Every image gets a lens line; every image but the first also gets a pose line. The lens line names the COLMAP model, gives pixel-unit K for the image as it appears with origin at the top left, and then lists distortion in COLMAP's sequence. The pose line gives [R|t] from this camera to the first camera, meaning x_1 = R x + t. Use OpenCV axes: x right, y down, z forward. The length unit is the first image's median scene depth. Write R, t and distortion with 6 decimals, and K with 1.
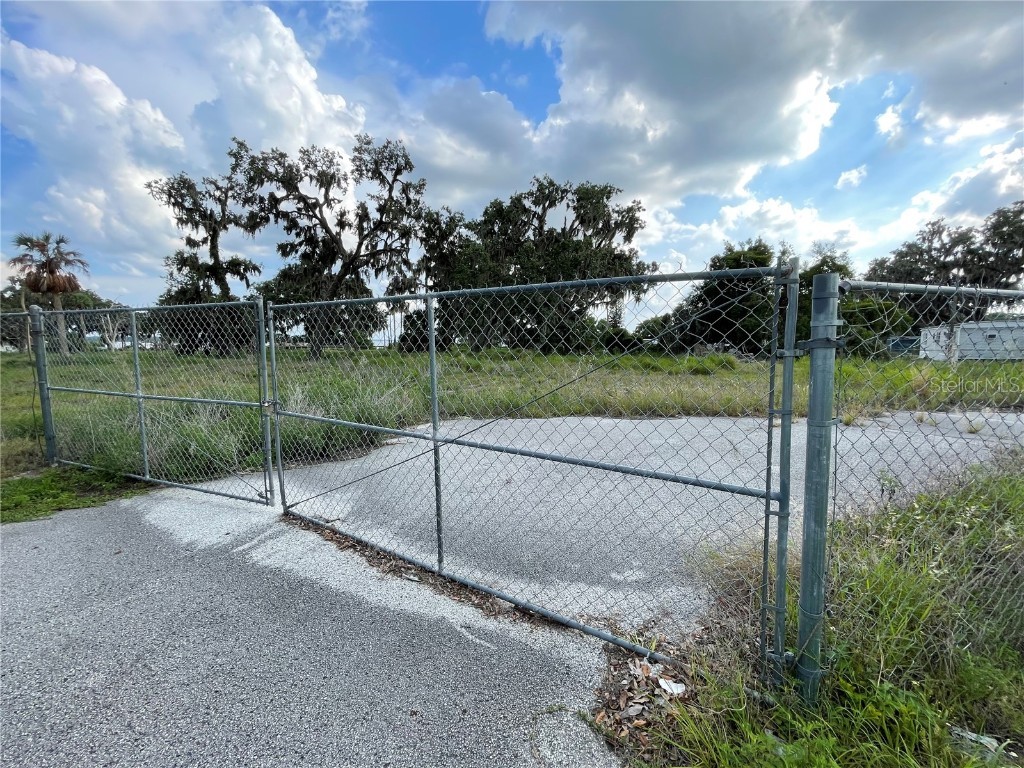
lens RADIAL K [[412.1, 0, 514.4], [0, 412.1, 379.3], [0, 0, 1]] dist [-0.002950, -0.000159]
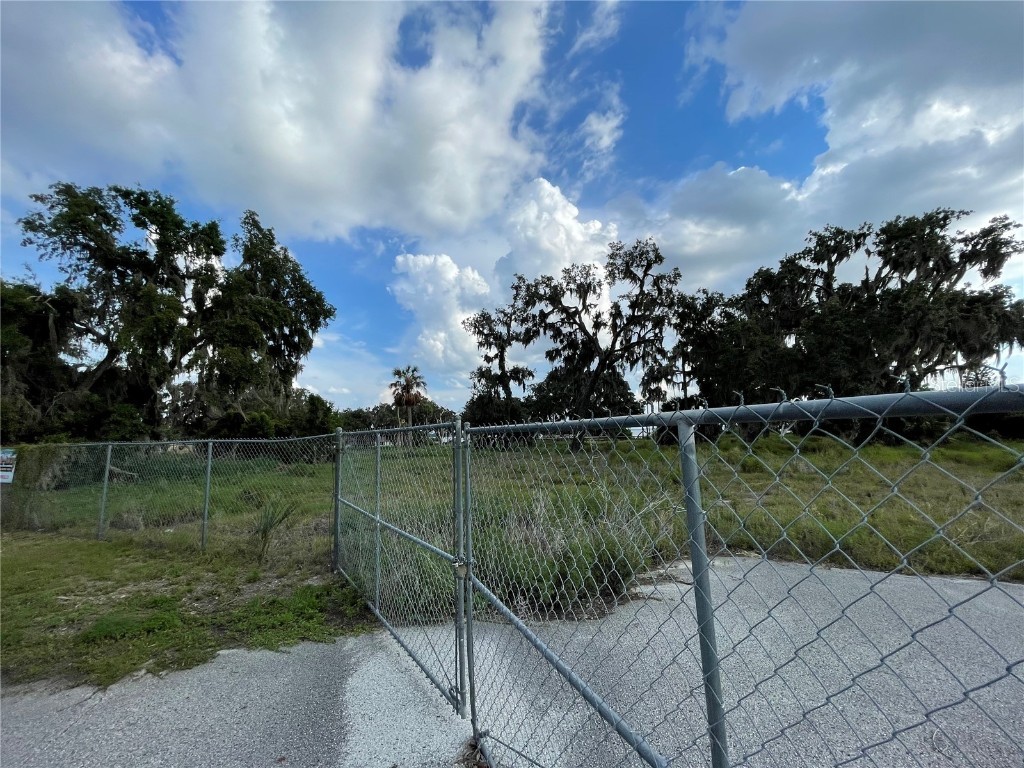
lens RADIAL K [[412.1, 0, 514.4], [0, 412.1, 379.3], [0, 0, 1]] dist [-0.002950, -0.000159]
pose [[0.823503, -0.101510, -0.558156, -0.011116], [-0.019697, 0.978152, -0.206954, -0.010241], [0.566970, 0.181421, 0.803512, 0.034115]]
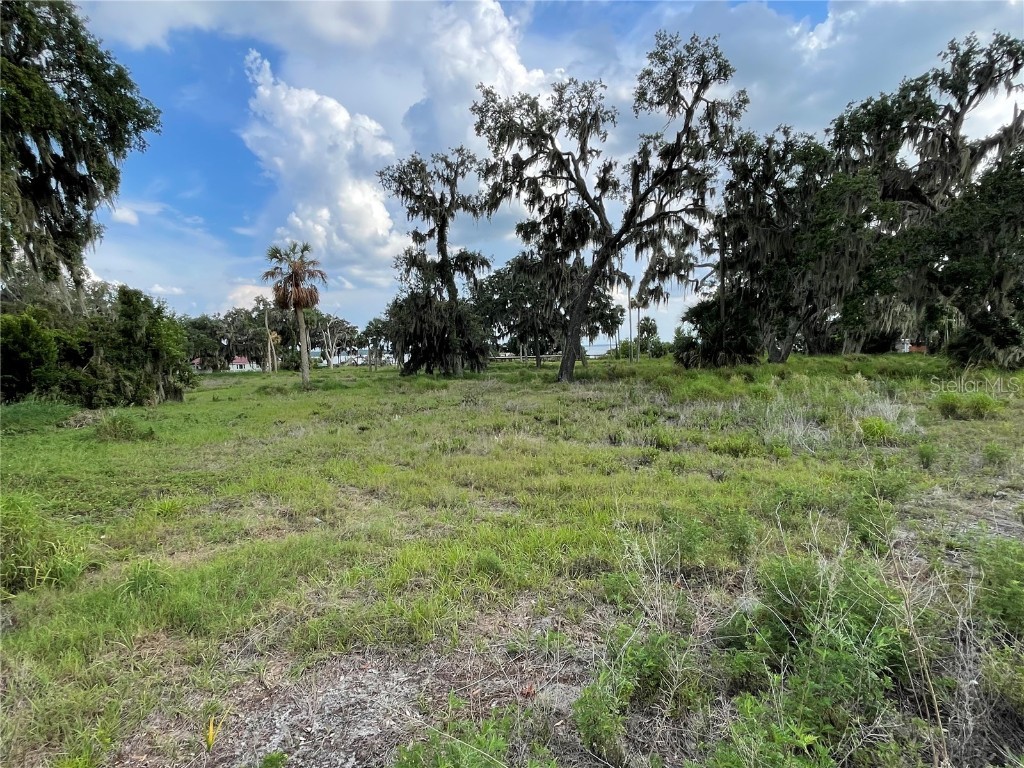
lens RADIAL K [[541.5, 0, 512.0], [0, 541.5, 384.0], [0, 0, 1]] dist [-0.013040, 0.000717]
pose [[0.904113, -0.002796, -0.427284, -0.162728], [-0.006071, 0.999794, -0.019389, -0.022387], [0.427250, 0.020124, 0.903910, 0.116248]]
